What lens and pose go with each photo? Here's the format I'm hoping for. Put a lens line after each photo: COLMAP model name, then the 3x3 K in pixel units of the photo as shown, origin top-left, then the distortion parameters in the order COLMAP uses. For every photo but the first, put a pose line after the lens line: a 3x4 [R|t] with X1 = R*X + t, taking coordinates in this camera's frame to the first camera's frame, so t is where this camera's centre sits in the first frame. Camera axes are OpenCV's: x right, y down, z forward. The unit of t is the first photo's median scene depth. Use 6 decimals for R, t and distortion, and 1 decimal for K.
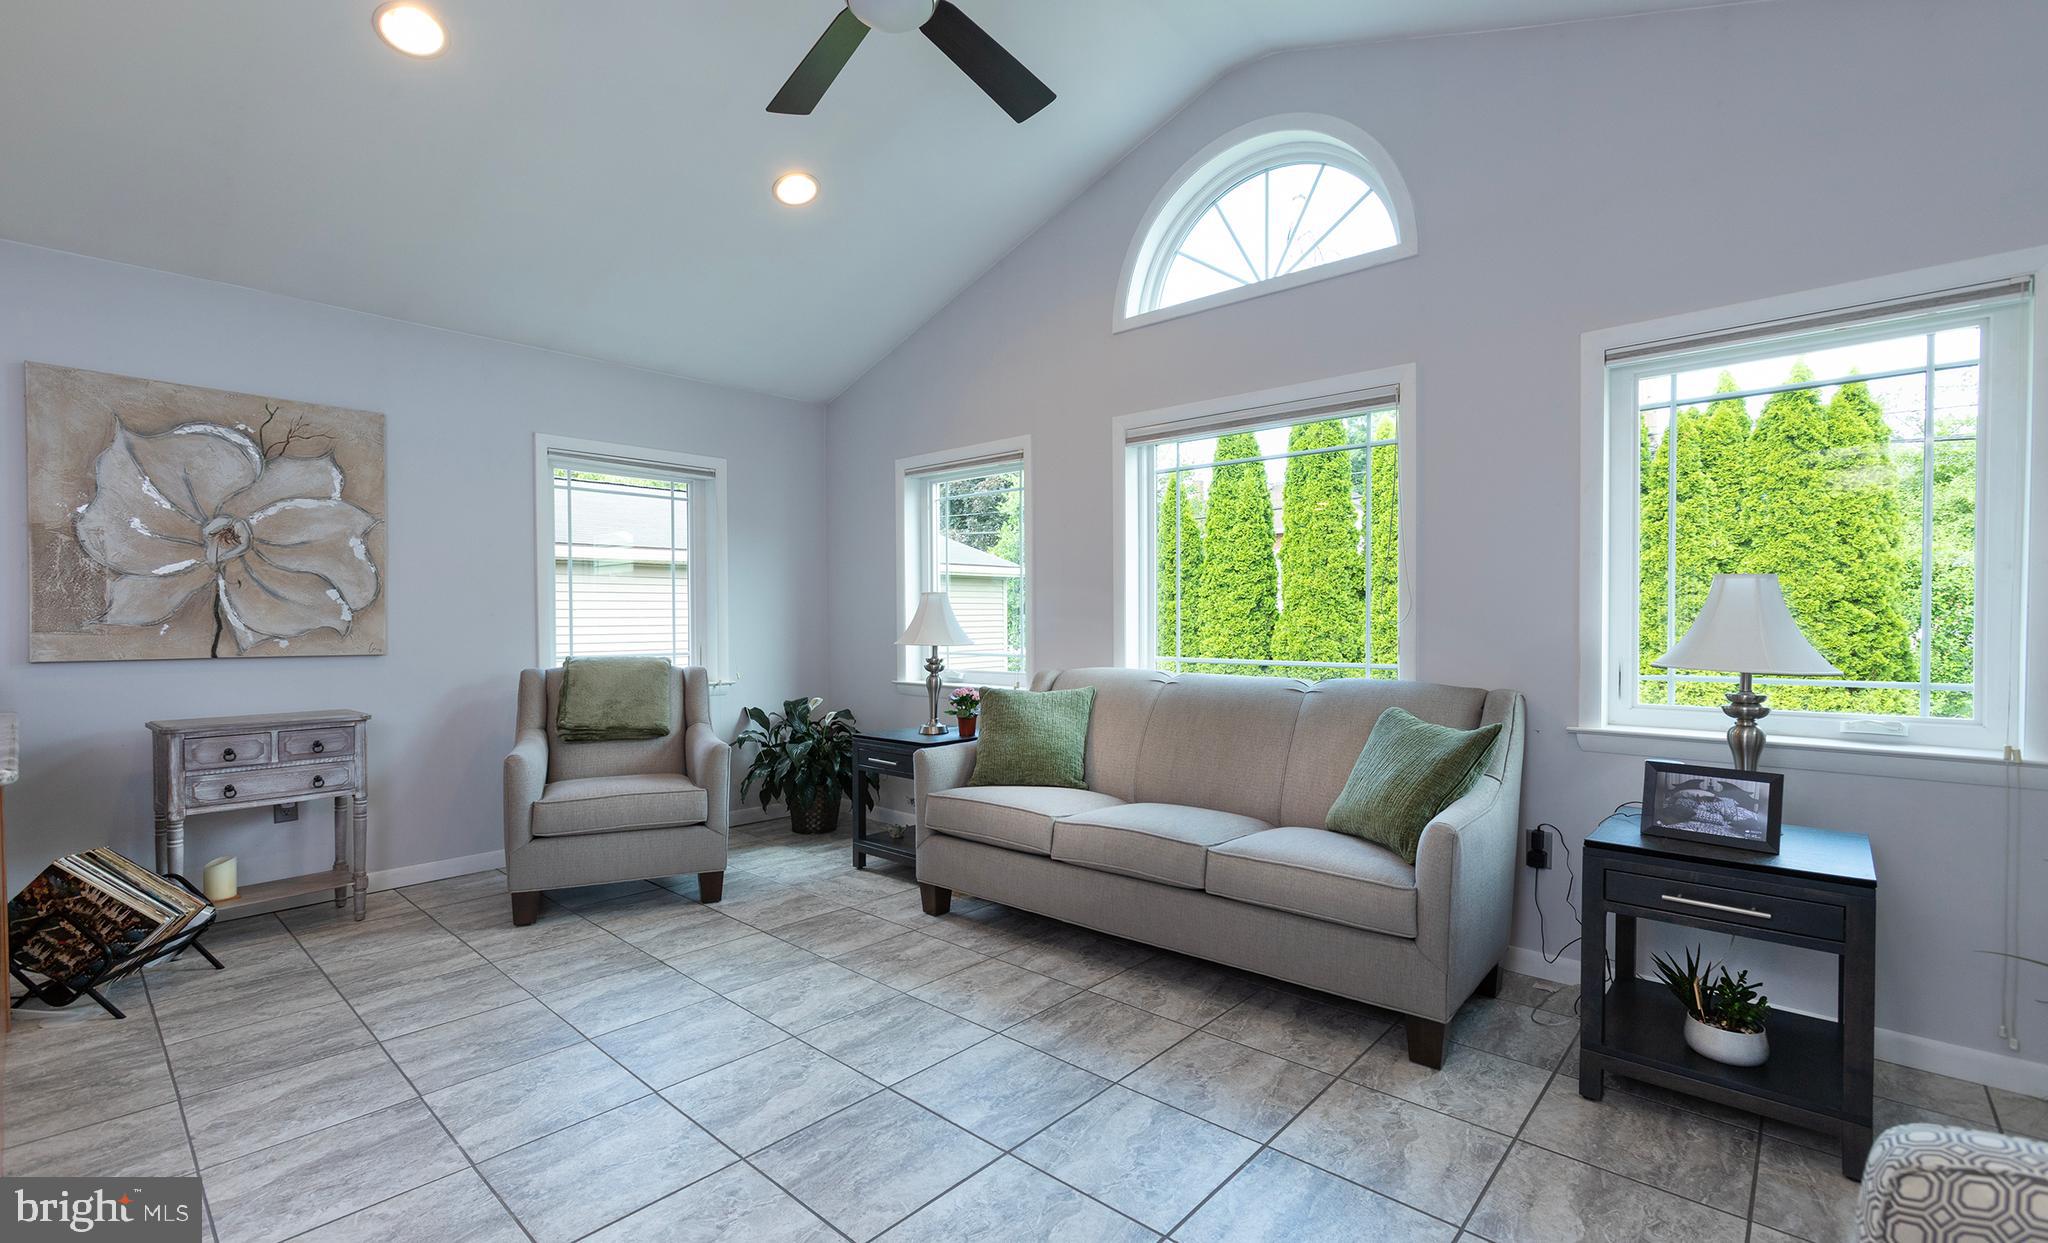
lens RADIAL K [[910.9, 0, 998.3], [0, 910.9, 633.1], [0, 0, 1]] dist [-0.013458, 0.007726]
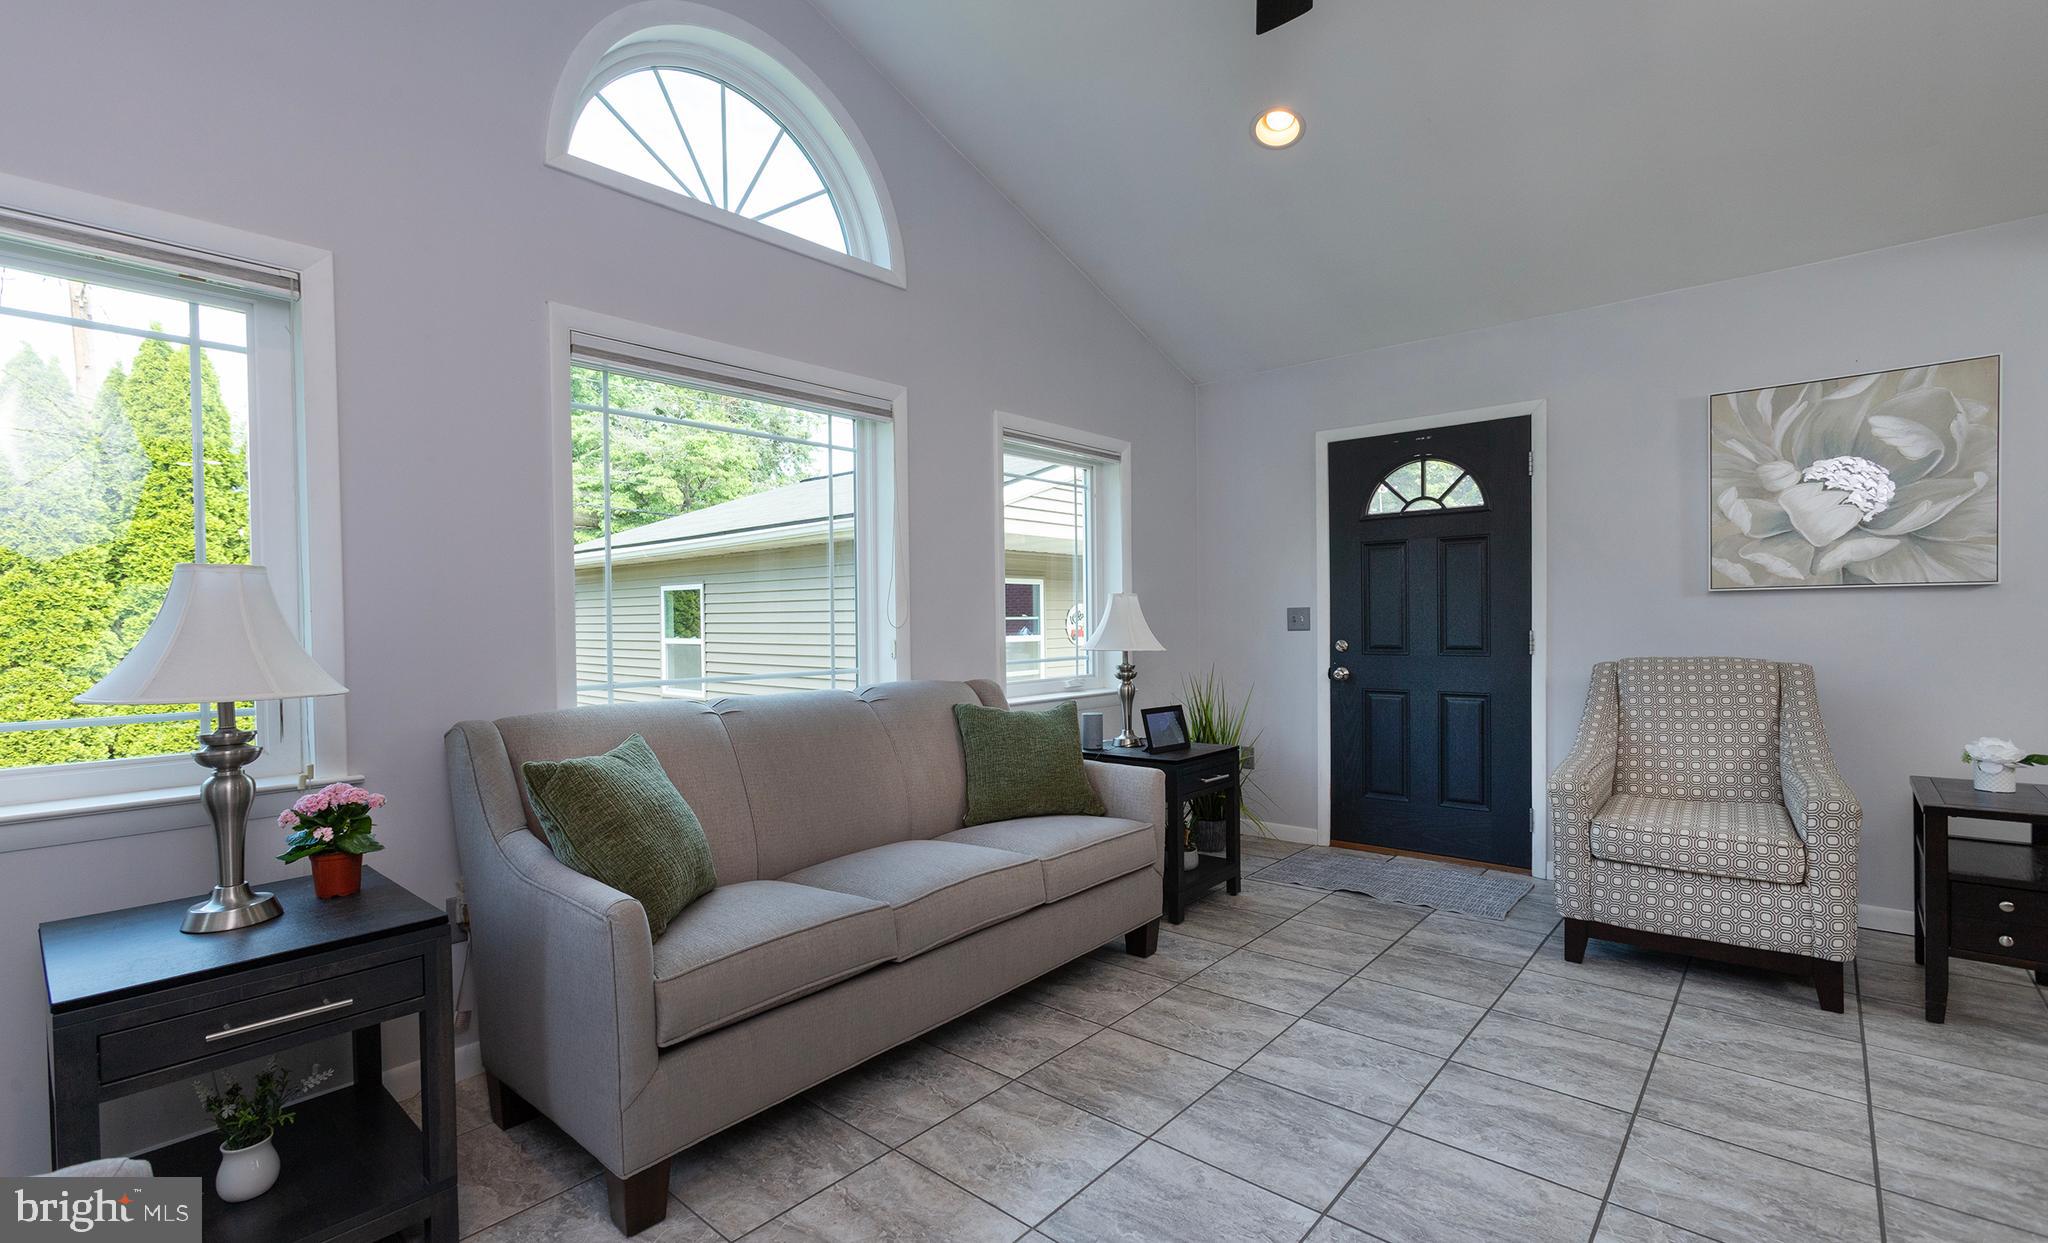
lens RADIAL K [[910.9, 0, 1021.9], [0, 910.9, 638.5], [0, 0, 1]] dist [-0.013458, 0.007726]
pose [[-0.023770, -0.019416, 0.999529, -0.582529], [0.031487, 0.999301, 0.020161, -0.011769], [-0.999221, 0.031952, -0.023142, 0.830385]]
